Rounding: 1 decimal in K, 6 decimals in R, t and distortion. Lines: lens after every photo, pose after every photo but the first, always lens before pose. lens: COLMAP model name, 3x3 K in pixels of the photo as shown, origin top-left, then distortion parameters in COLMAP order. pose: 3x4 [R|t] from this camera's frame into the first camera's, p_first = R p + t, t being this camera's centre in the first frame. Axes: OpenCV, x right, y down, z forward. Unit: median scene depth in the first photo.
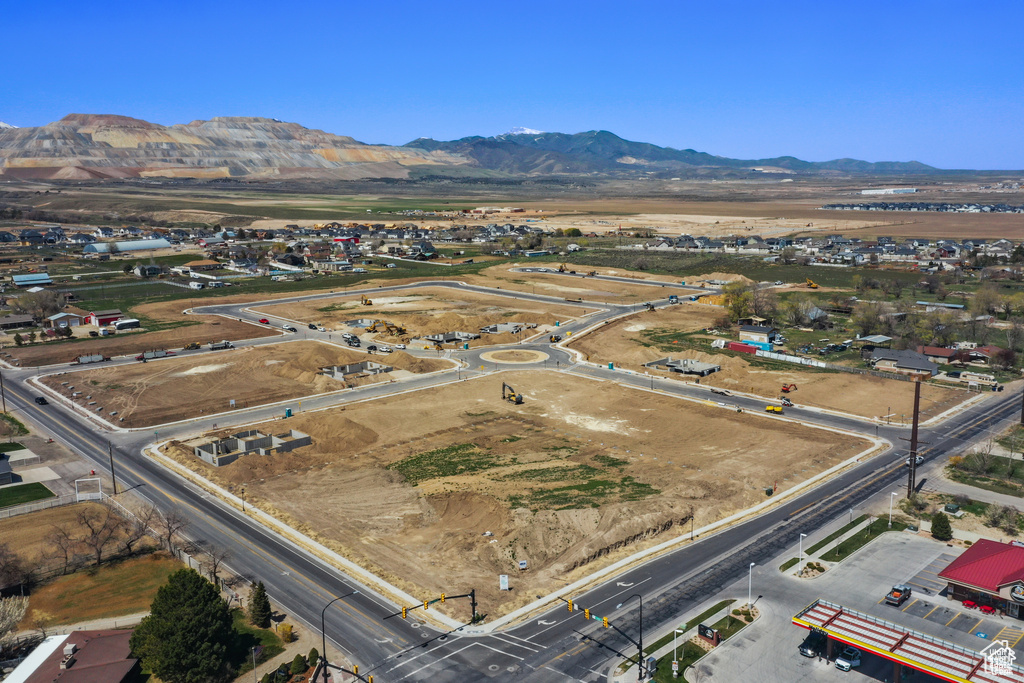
lens RADIAL K [[827.7, 0, 522.9], [0, 827.7, 349.5], [0, 0, 1]] dist [0.002931, -0.007424]
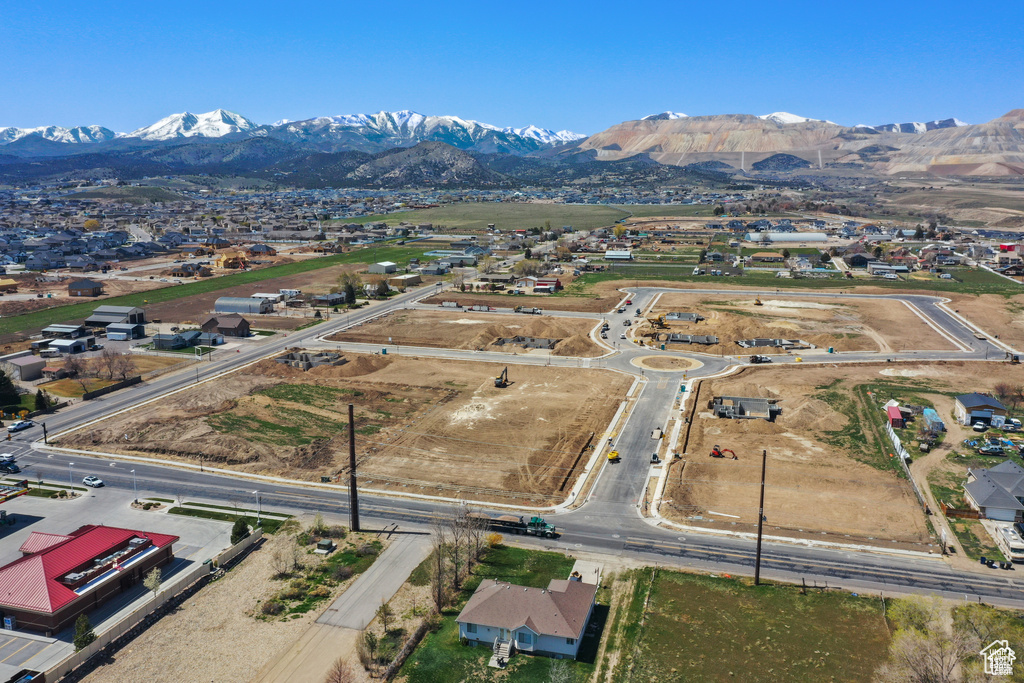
lens RADIAL K [[827.7, 0, 520.4], [0, 827.7, 333.6], [0, 0, 1]] dist [0.002931, -0.007424]
pose [[0.493813, 0.160374, -0.854651, 0.980500], [-0.172529, 0.981376, 0.084467, -0.104950], [0.852281, 0.105741, 0.512286, 0.505876]]
